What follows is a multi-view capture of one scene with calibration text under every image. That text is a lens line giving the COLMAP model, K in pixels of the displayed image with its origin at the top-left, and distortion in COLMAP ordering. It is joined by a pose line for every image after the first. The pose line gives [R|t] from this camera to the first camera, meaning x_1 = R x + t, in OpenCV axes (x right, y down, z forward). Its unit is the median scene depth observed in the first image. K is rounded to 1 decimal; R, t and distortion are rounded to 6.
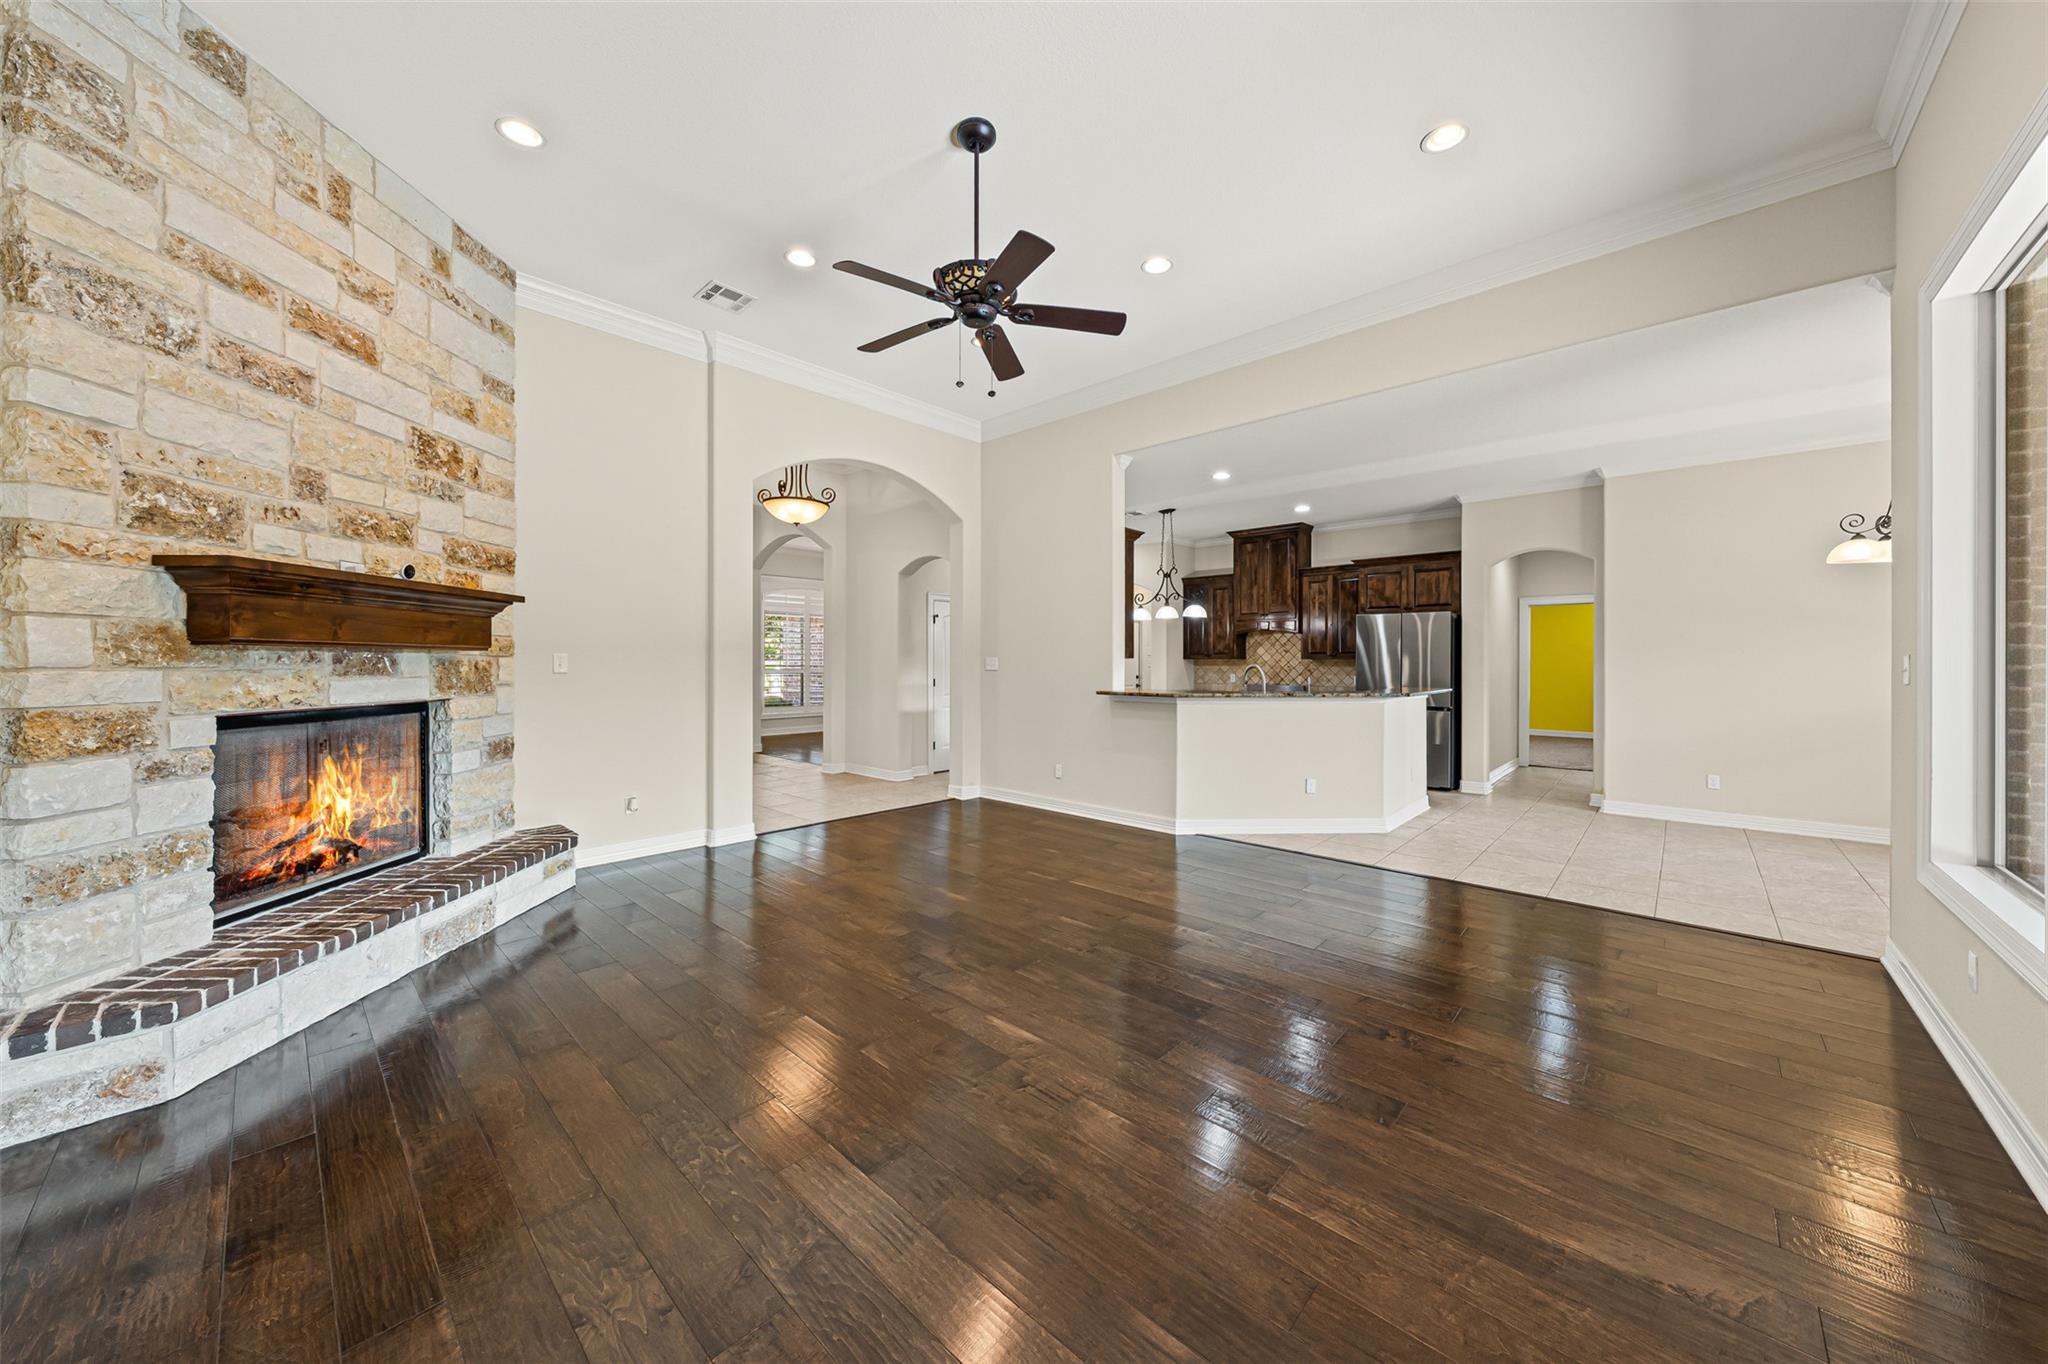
lens RADIAL K [[695.3, 0, 1020.2], [0, 695.3, 661.0], [0, 0, 1]] dist [-0.001865, -0.000067]
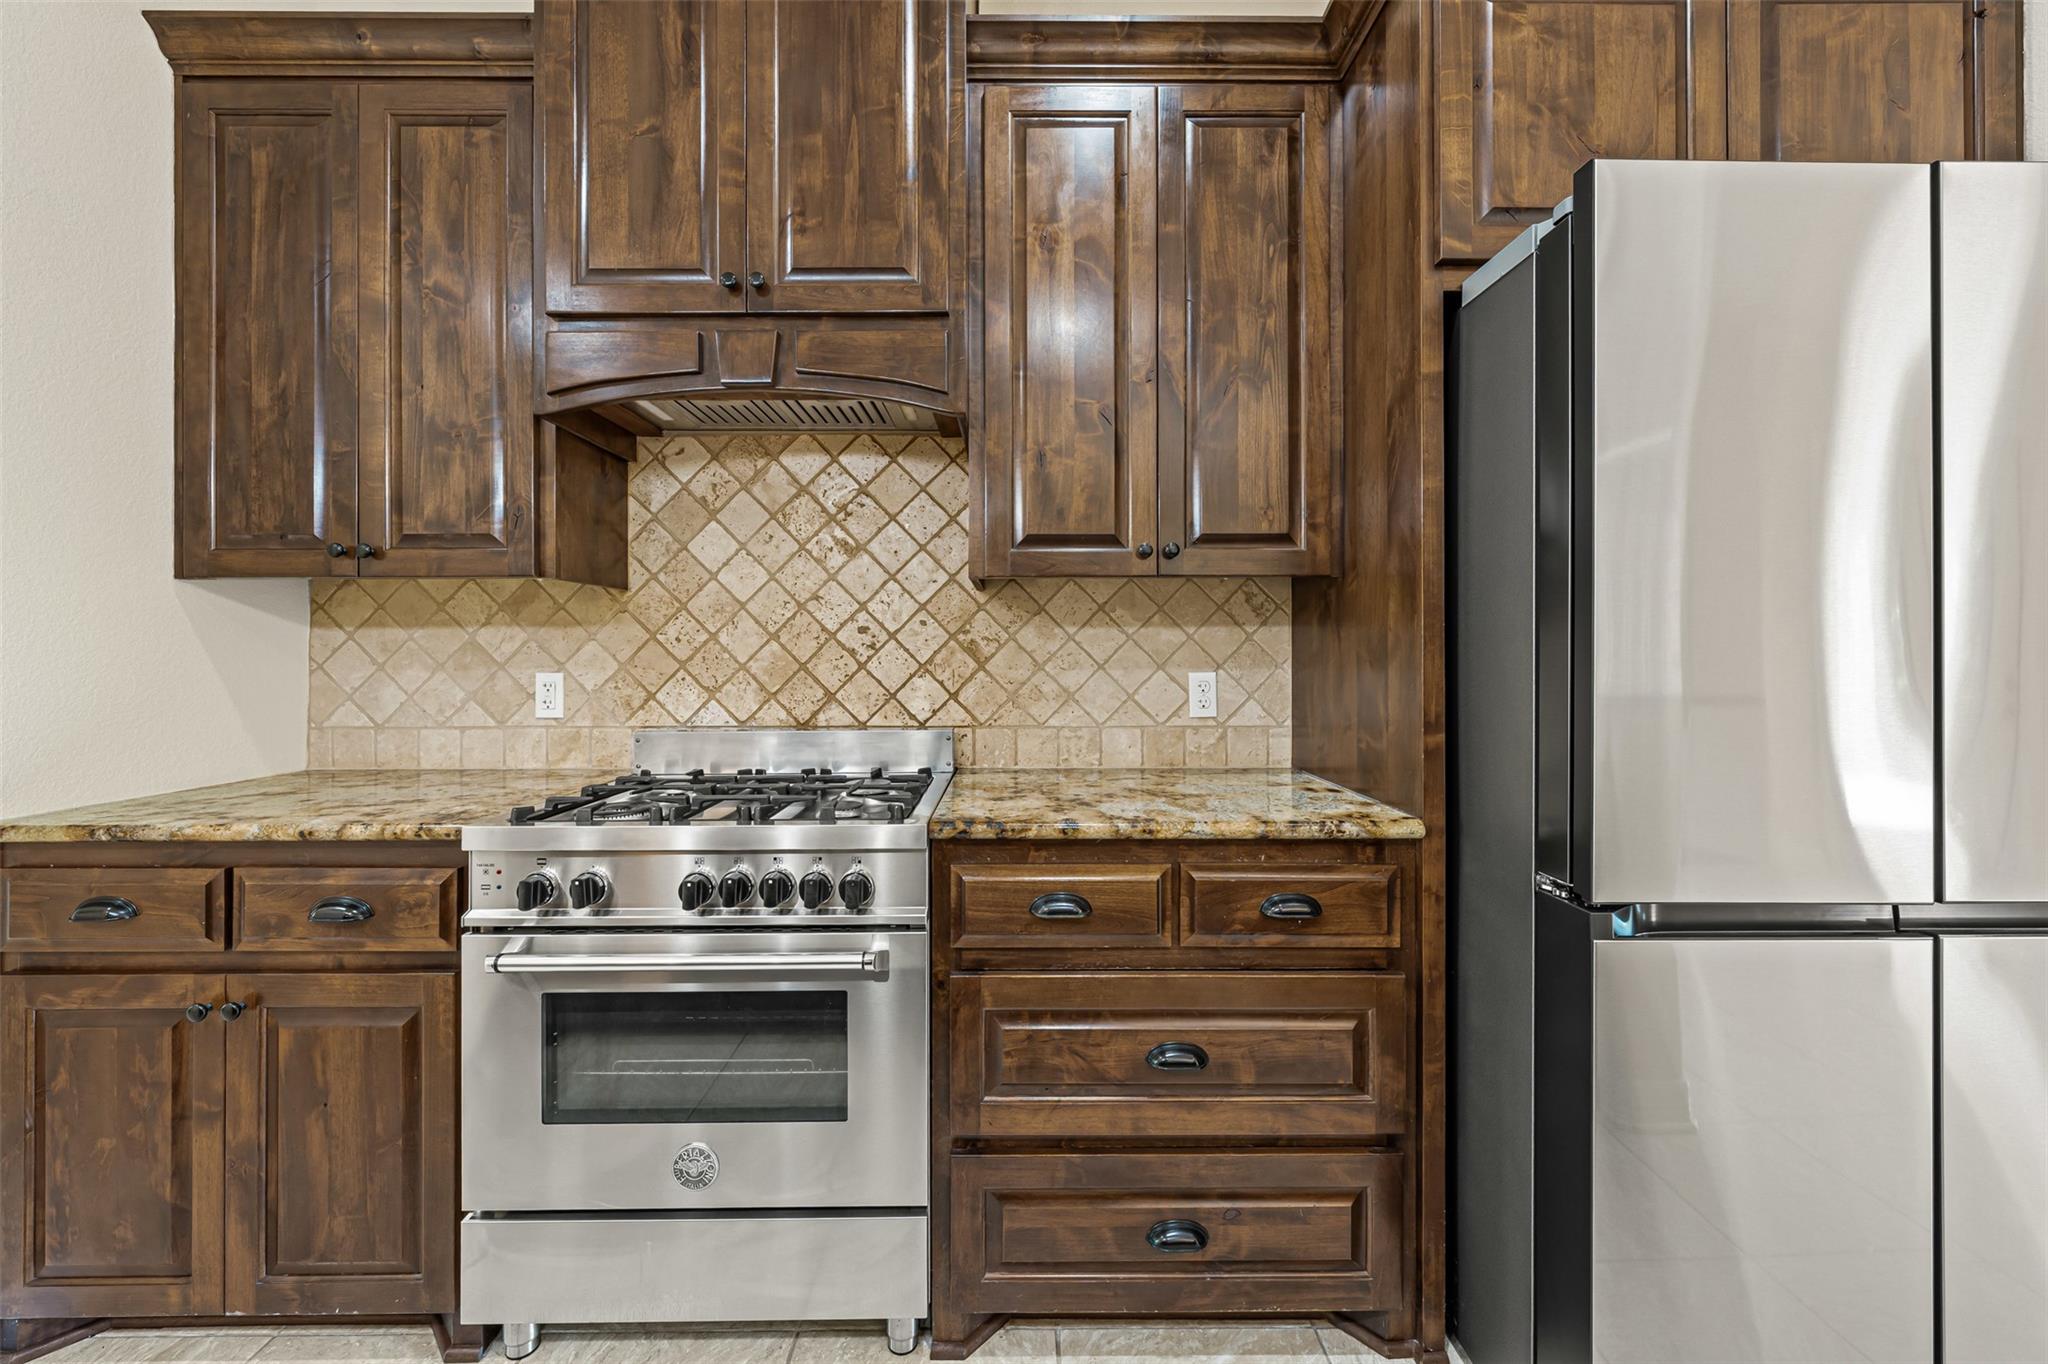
lens RADIAL K [[776.5, 0, 1021.2], [0, 776.5, 653.9], [0, 0, 1]] dist [-0.002905, -0.000412]
pose [[0.719976, -0.003661, 0.693990, 0.691577], [0.003792, 0.999992, 0.001341, 0.037967], [-0.693989, 0.001666, 0.719984, 2.097147]]
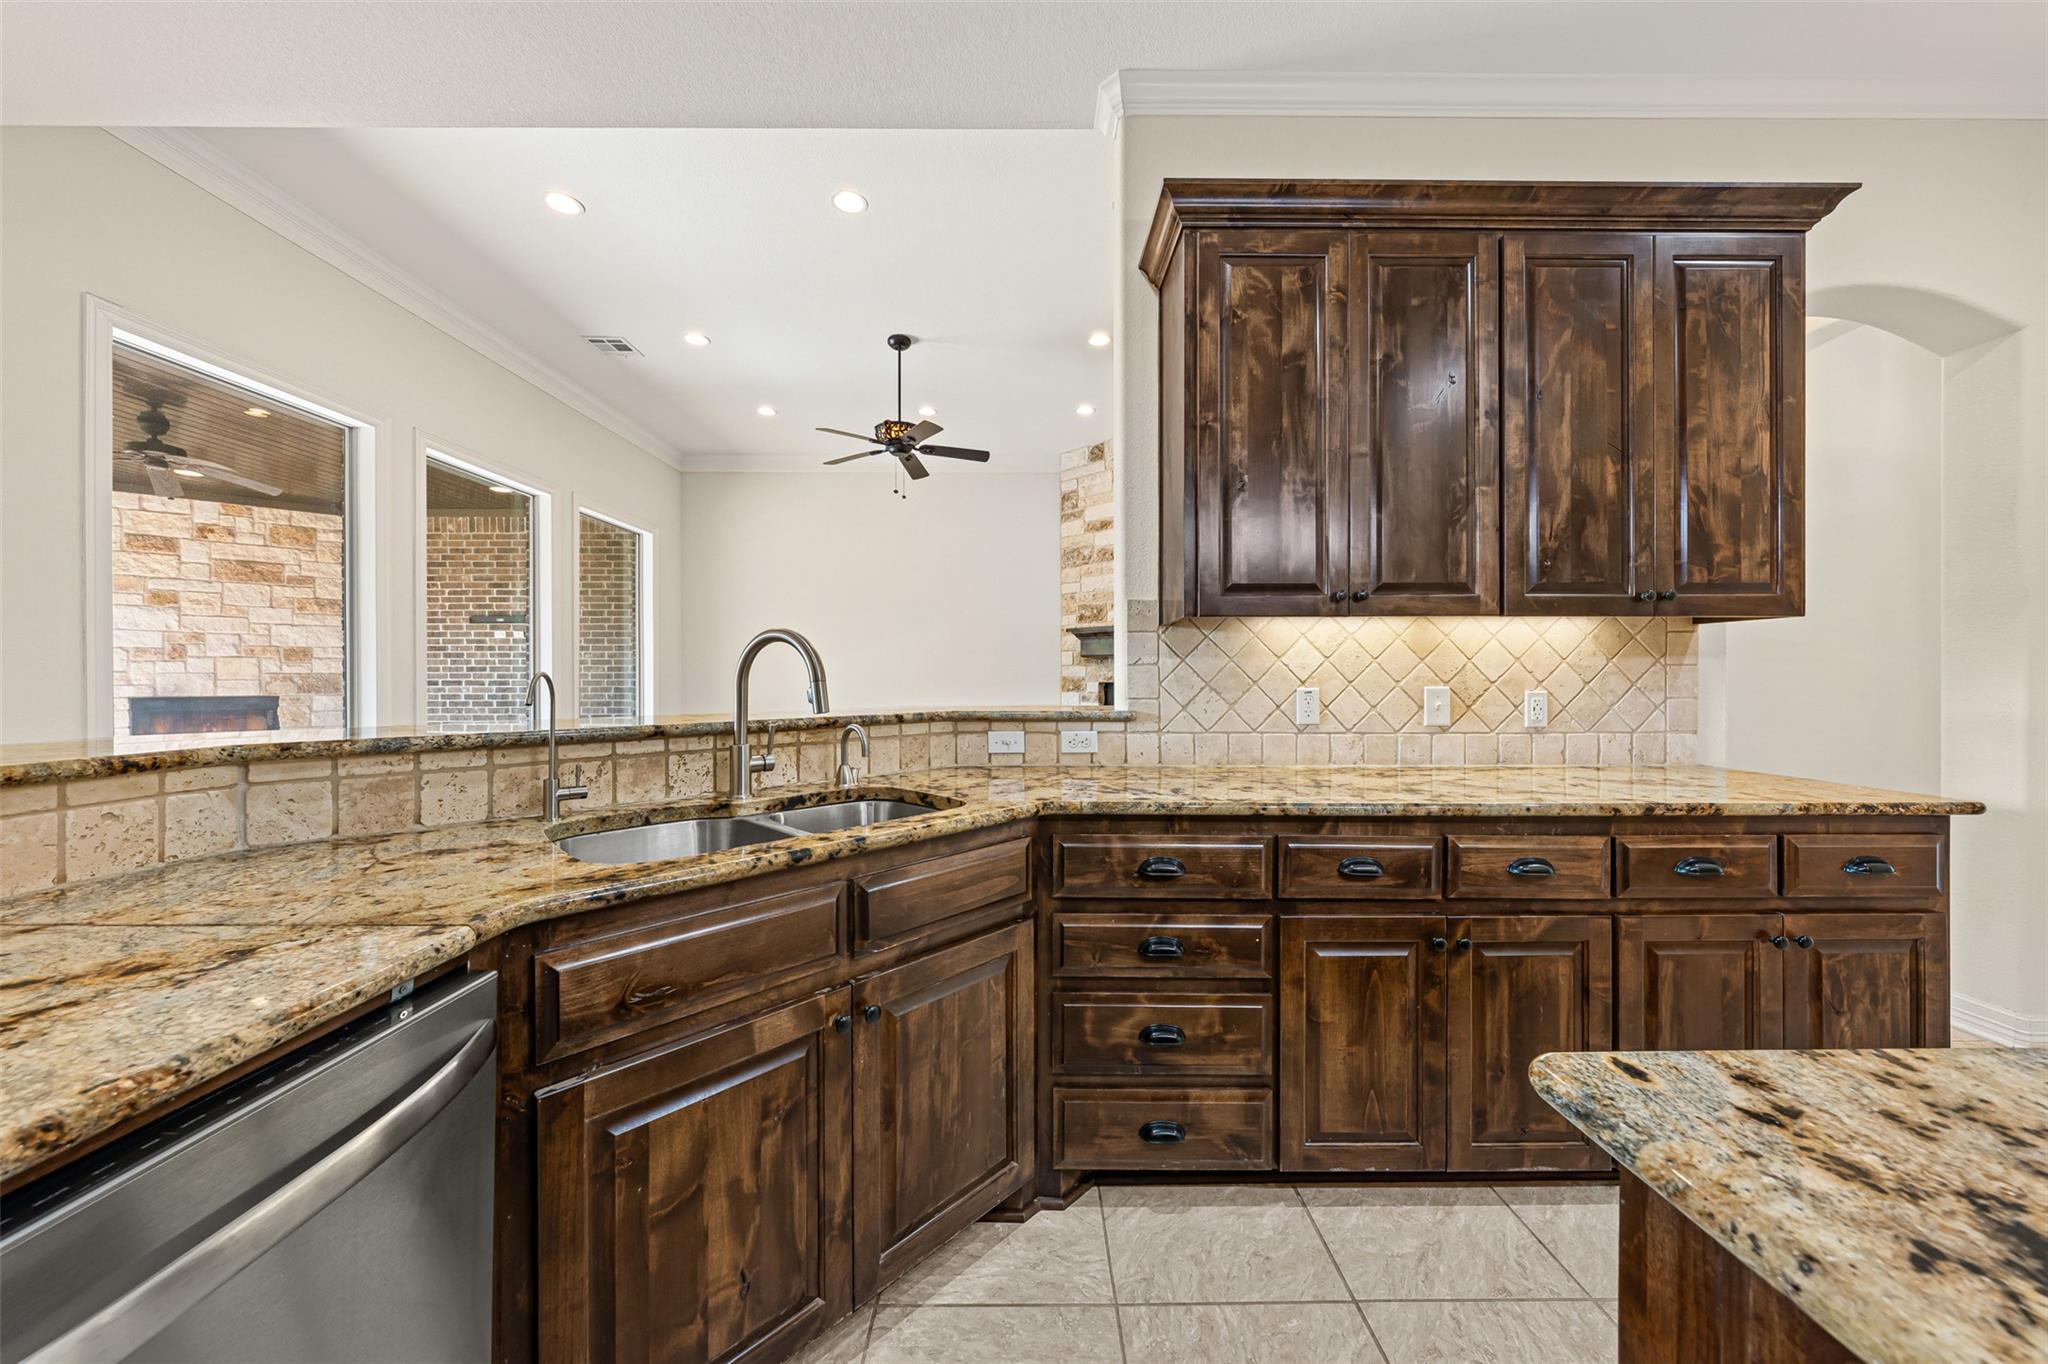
lens RADIAL K [[695.3, 0, 1034.3], [0, 695.3, 676.5], [0, 0, 1]] dist [-0.001865, -0.000067]
pose [[-0.718906, 0.001242, -0.695106, 0.728842], [0.000879, 0.999999, 0.000877, 0.038233], [0.695107, 0.000020, -0.718906, 2.041193]]
